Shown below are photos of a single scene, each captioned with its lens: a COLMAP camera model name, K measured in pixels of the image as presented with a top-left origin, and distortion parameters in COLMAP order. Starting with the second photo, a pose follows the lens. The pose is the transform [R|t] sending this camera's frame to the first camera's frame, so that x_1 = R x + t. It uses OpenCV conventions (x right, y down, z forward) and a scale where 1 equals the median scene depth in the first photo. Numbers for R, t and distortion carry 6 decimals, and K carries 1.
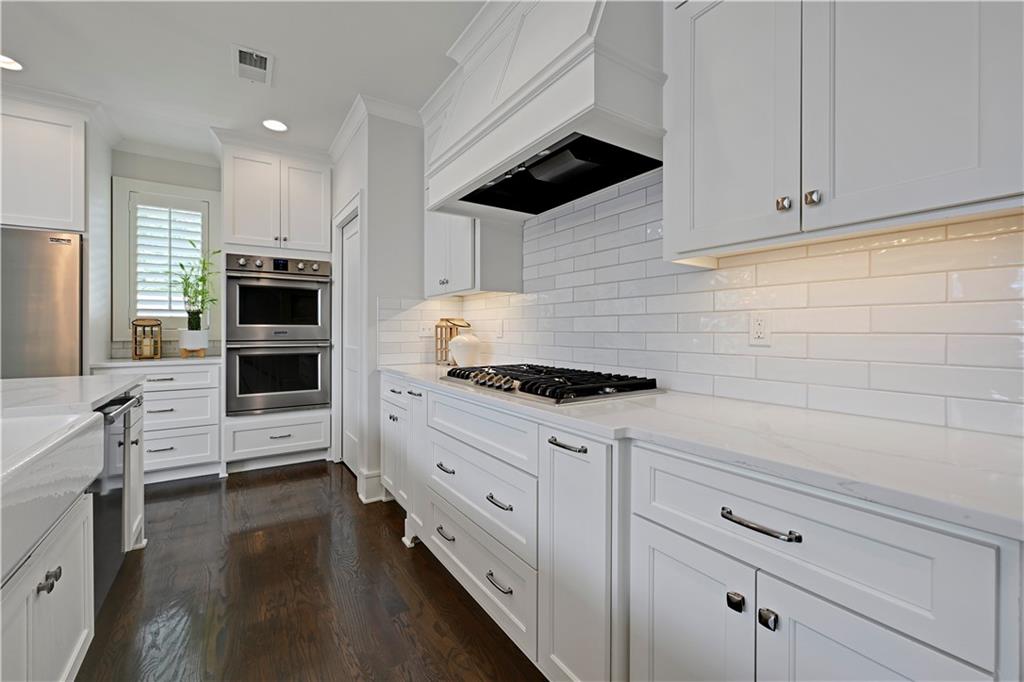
lens RADIAL K [[435.9, 0, 502.9], [0, 435.9, 329.0], [0, 0, 1]] dist [-0.000943, -0.000046]
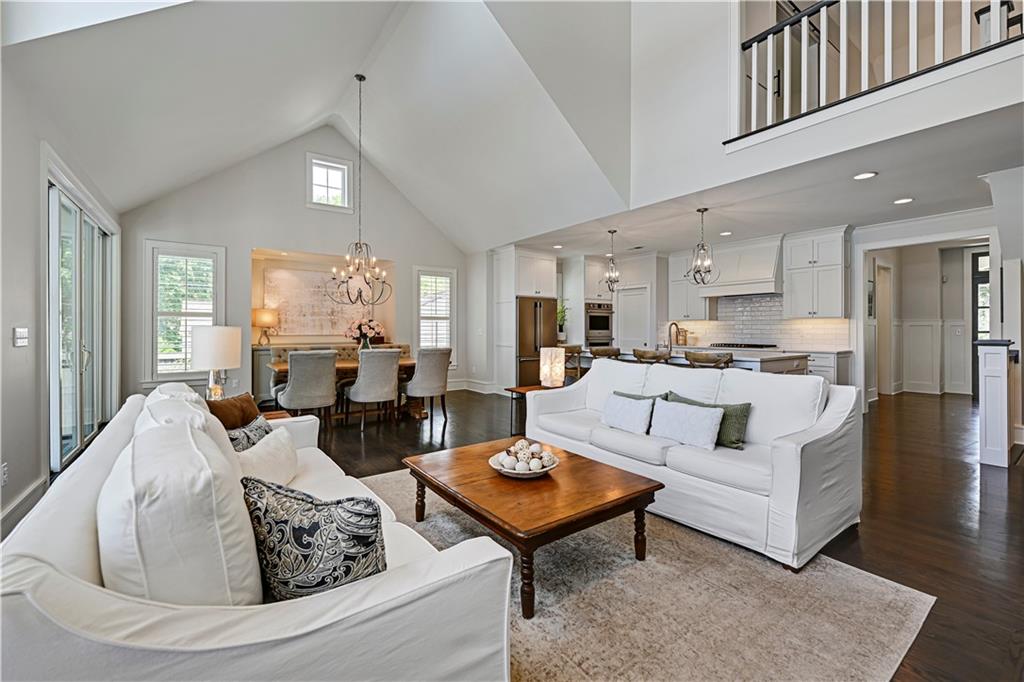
lens RADIAL K [[435.9, 0, 506.9], [0, 435.9, 327.0], [0, 0, 1]] dist [-0.000943, -0.000046]
pose [[0.998710, 0.000490, 0.050766, -1.322100], [-0.000359, 0.999997, -0.002591, -0.024795], [-0.050767, 0.002569, 0.998707, -1.650934]]
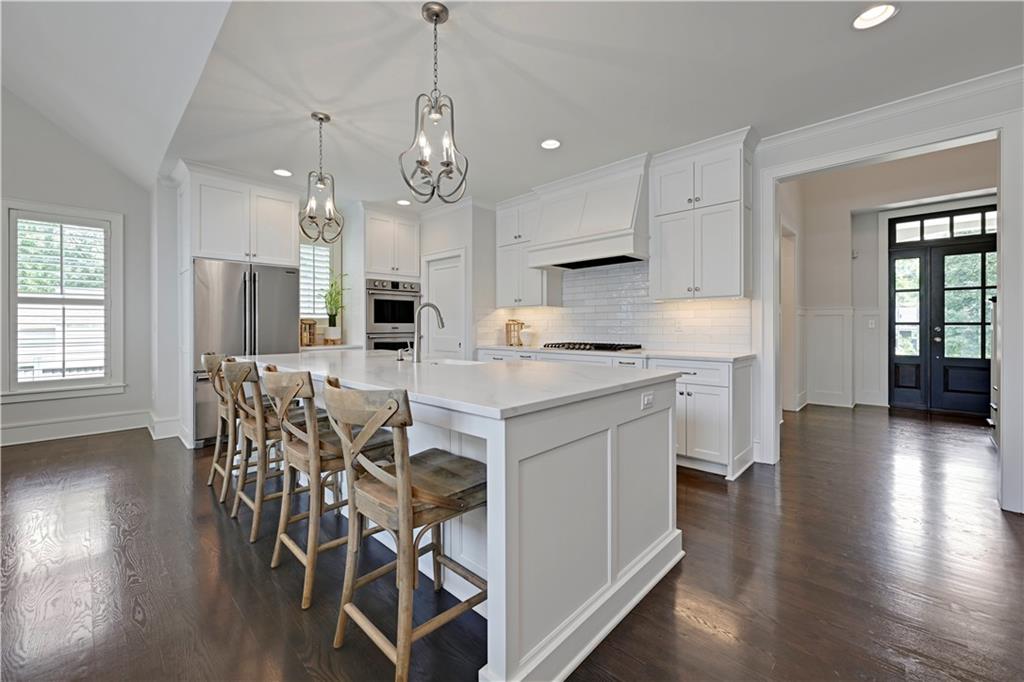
lens RADIAL K [[413.5, 0, 511.6], [0, 413.5, 325.7], [0, 0, 1]] dist [0.000415, 0.000435]
pose [[0.974043, -0.003501, 0.226336, -0.499137], [0.003250, 0.999994, 0.001482, -0.001990], [-0.226340, -0.000708, 0.974048, -0.635623]]
